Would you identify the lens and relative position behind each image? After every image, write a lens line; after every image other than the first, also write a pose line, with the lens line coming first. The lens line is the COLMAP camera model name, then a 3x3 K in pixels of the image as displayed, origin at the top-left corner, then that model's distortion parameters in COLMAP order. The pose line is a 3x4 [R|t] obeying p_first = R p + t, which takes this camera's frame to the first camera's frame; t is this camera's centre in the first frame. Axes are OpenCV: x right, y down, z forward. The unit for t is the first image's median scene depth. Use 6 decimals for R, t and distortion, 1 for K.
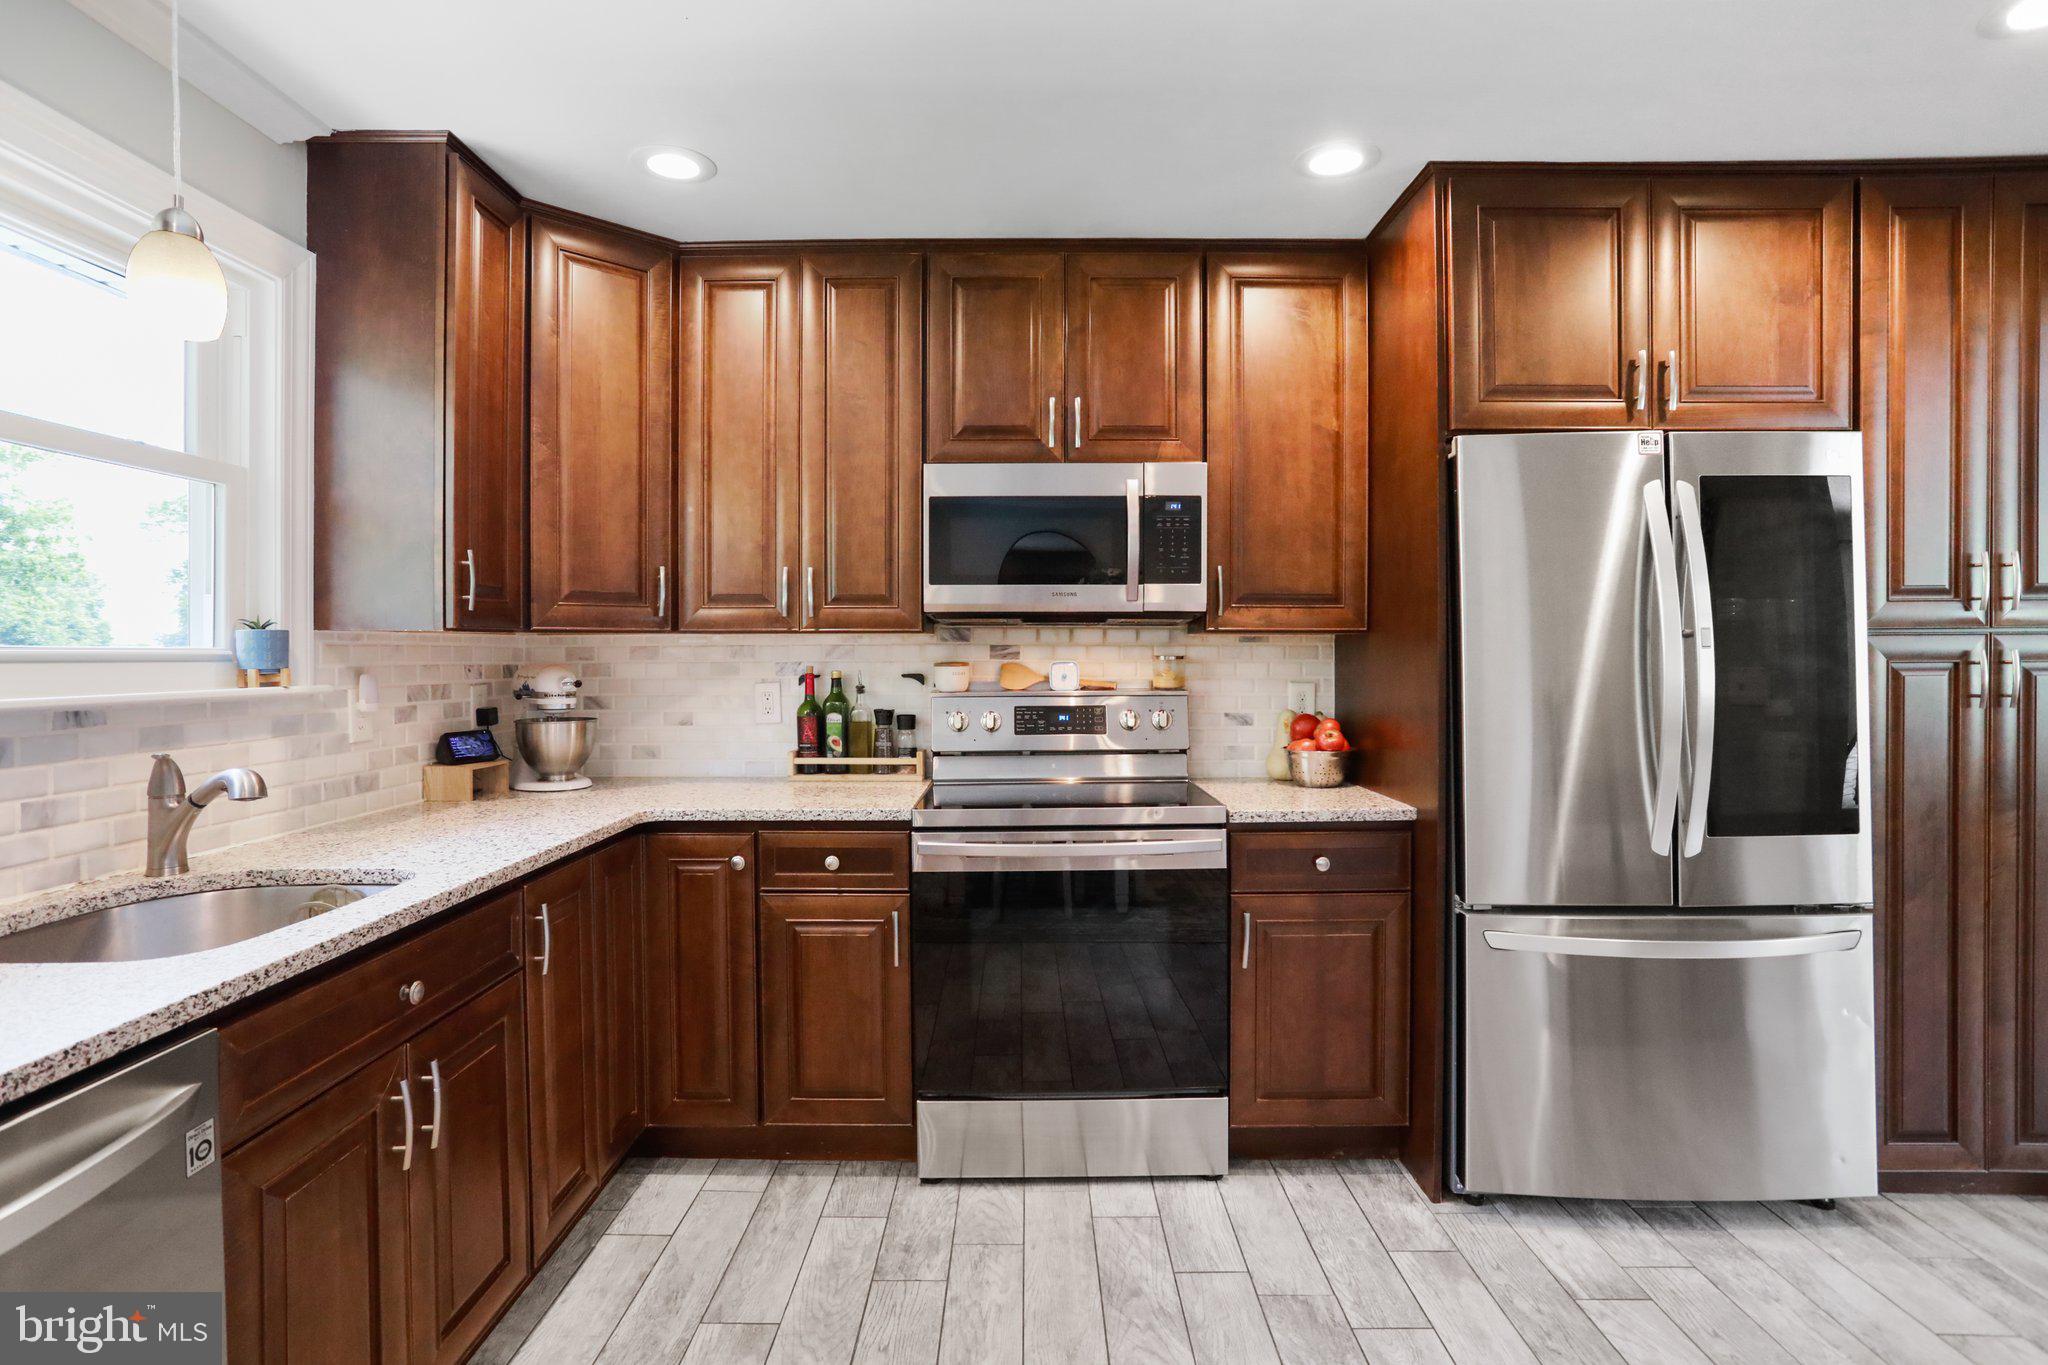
lens RADIAL K [[990.3, 0, 1018.9], [0, 990.3, 658.3], [0, 0, 1]] dist [-0.054899, 0.029774]
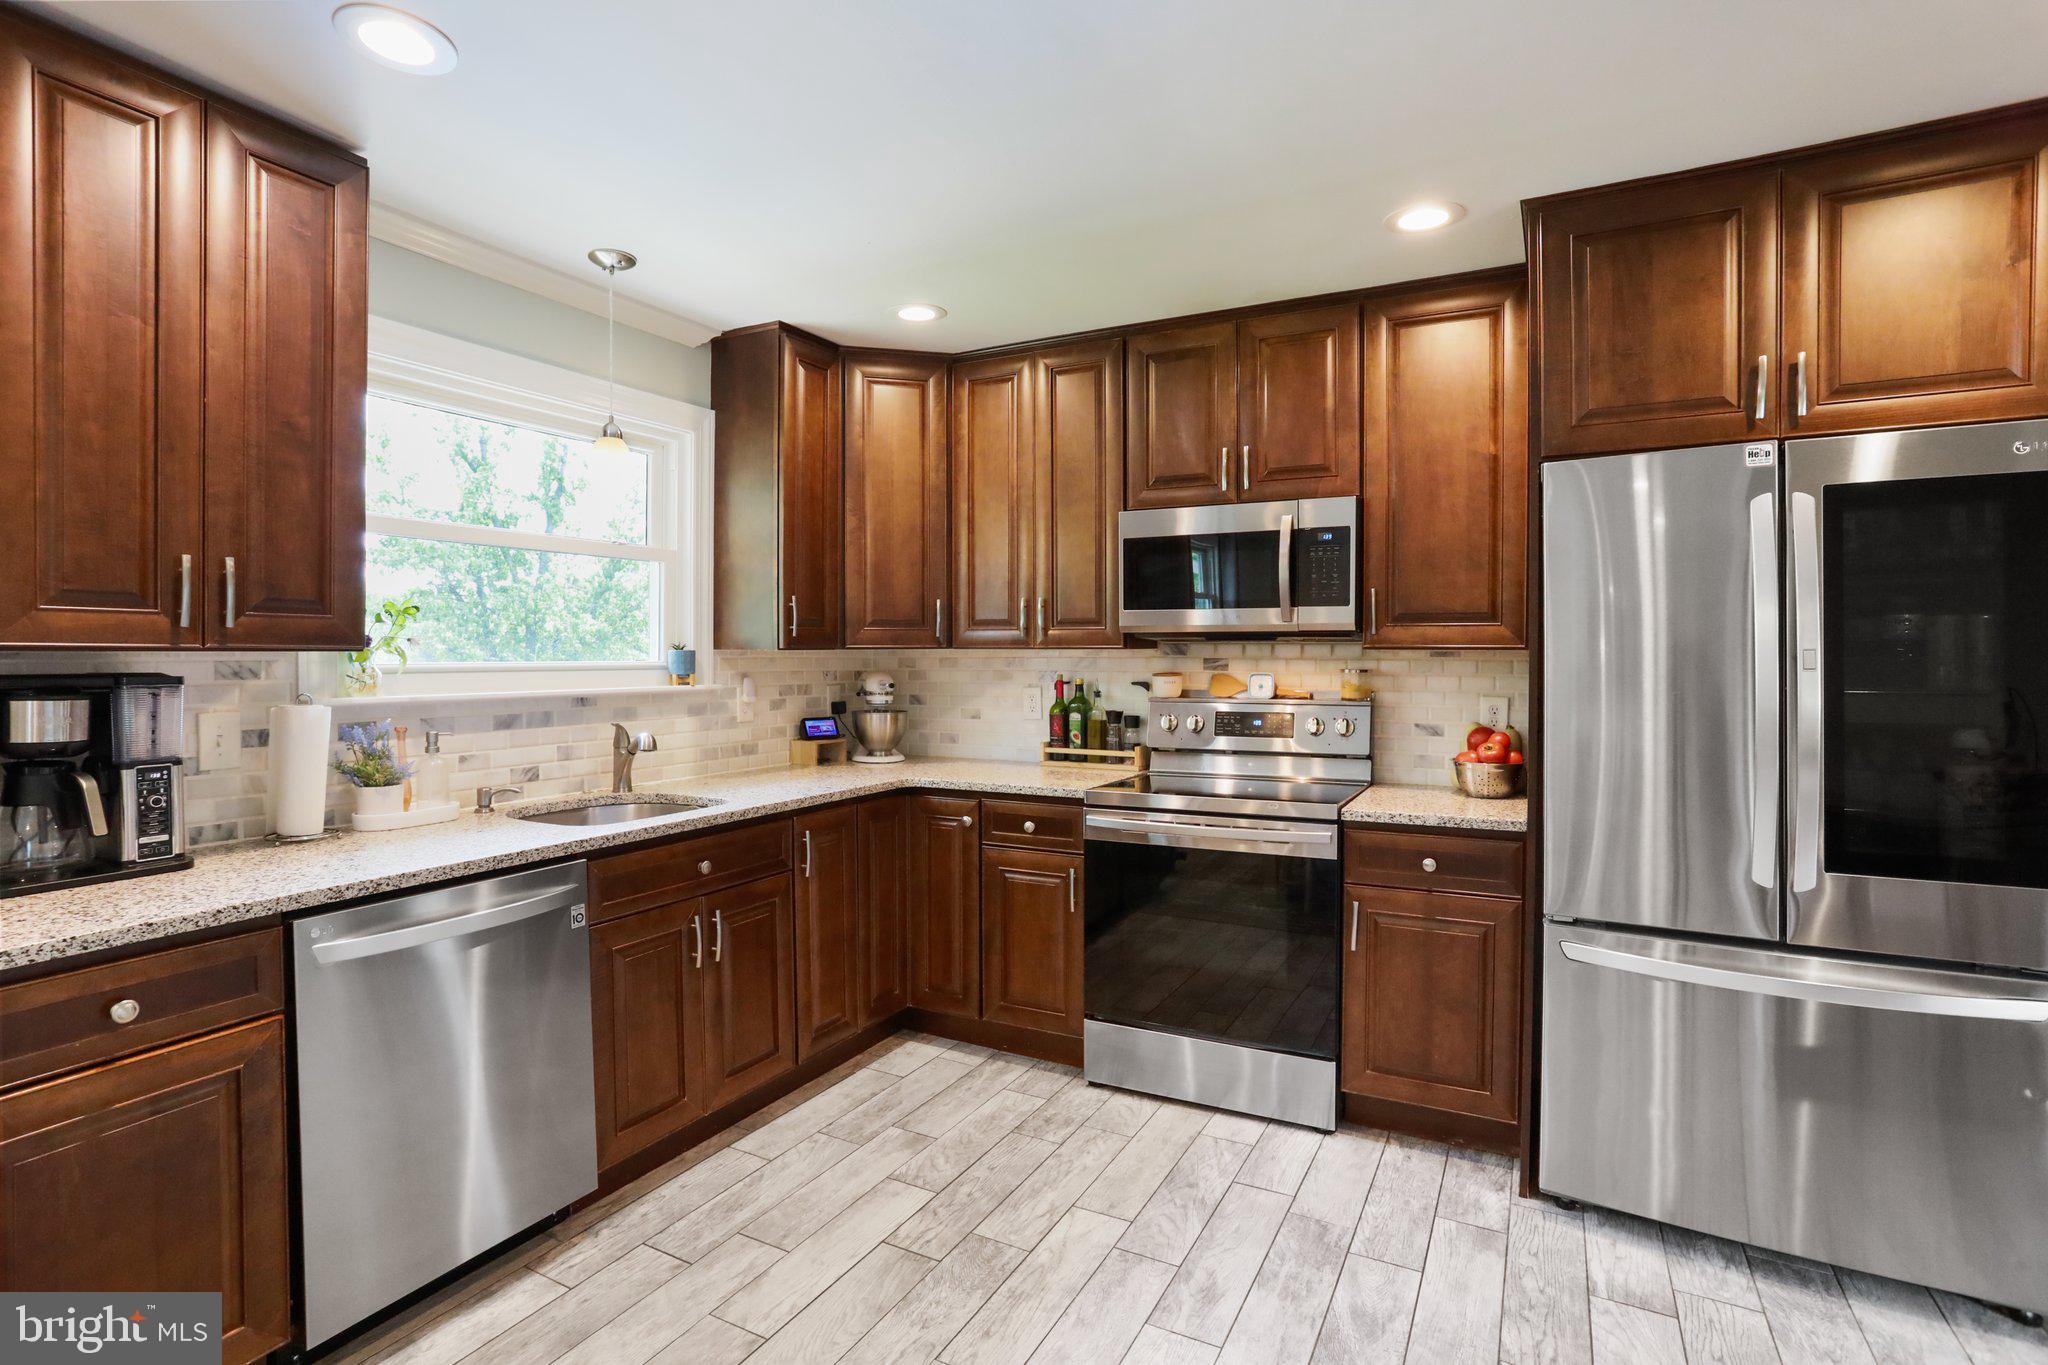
lens RADIAL K [[997.5, 0, 1016.5], [0, 997.5, 662.6], [0, 0, 1]] dist [-0.070384, 0.043209]
pose [[0.883027, 0.007594, -0.469260, 0.398338], [-0.005089, 0.999965, 0.006607, -0.017999], [0.469294, -0.003446, 0.883035, -0.164757]]
